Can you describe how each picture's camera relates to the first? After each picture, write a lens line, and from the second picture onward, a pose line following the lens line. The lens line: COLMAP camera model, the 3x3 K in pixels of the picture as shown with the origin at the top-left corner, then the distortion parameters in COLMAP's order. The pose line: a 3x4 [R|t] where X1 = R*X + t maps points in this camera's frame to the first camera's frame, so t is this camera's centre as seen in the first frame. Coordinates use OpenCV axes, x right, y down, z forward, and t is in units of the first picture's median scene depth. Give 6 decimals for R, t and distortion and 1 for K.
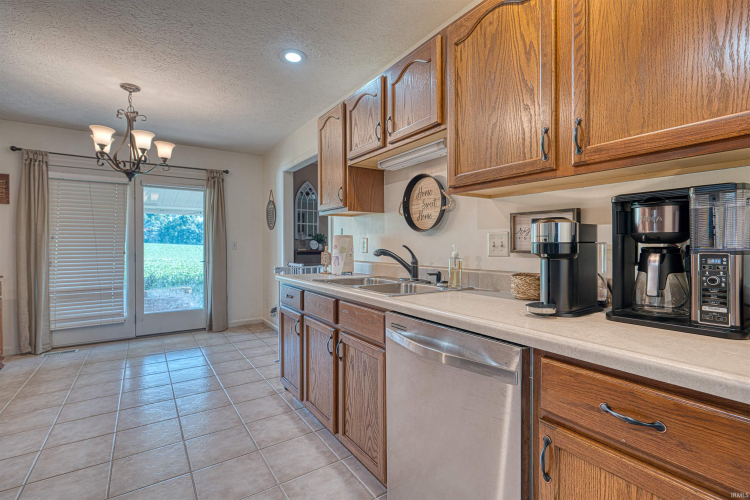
lens RADIAL K [[346.4, 0, 376.4], [0, 346.4, 248.2], [0, 0, 1]] dist [-0.004735, 0.000725]
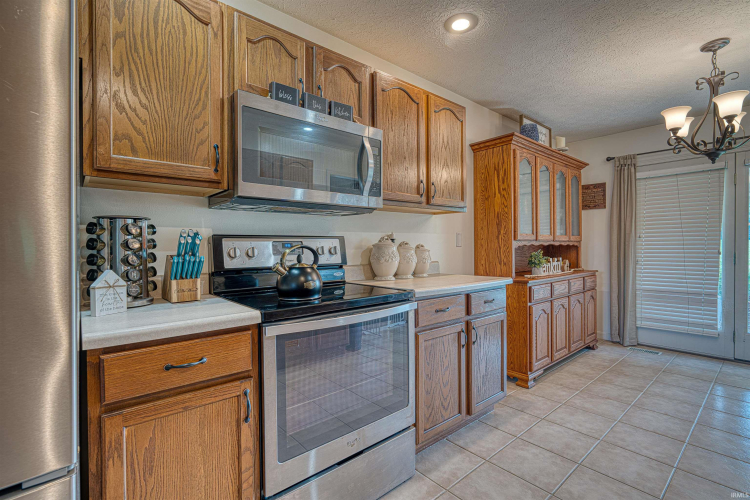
lens RADIAL K [[346.4, 0, 374.4], [0, 346.4, 248.1], [0, 0, 1]] dist [-0.004735, 0.000725]
pose [[0.113923, 0.007804, -0.993459, -0.011730], [-0.004595, 0.999963, 0.007328, -0.000539], [0.993479, 0.003730, 0.113954, 0.163322]]
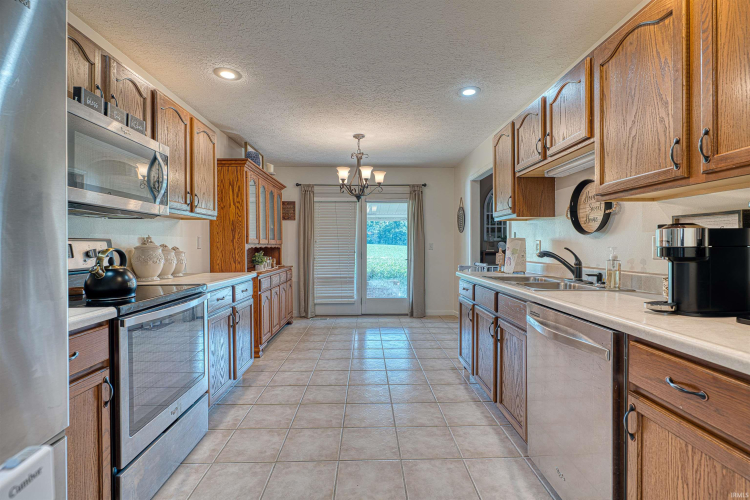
lens RADIAL K [[346.4, 0, 376.4], [0, 346.4, 247.2], [0, 0, 1]] dist [-0.004735, 0.000725]
pose [[0.843500, 0.002140, -0.537125, 0.143975], [-0.004593, 0.999984, -0.003228, -0.003479], [0.537110, 0.005189, 0.843497, -0.202351]]
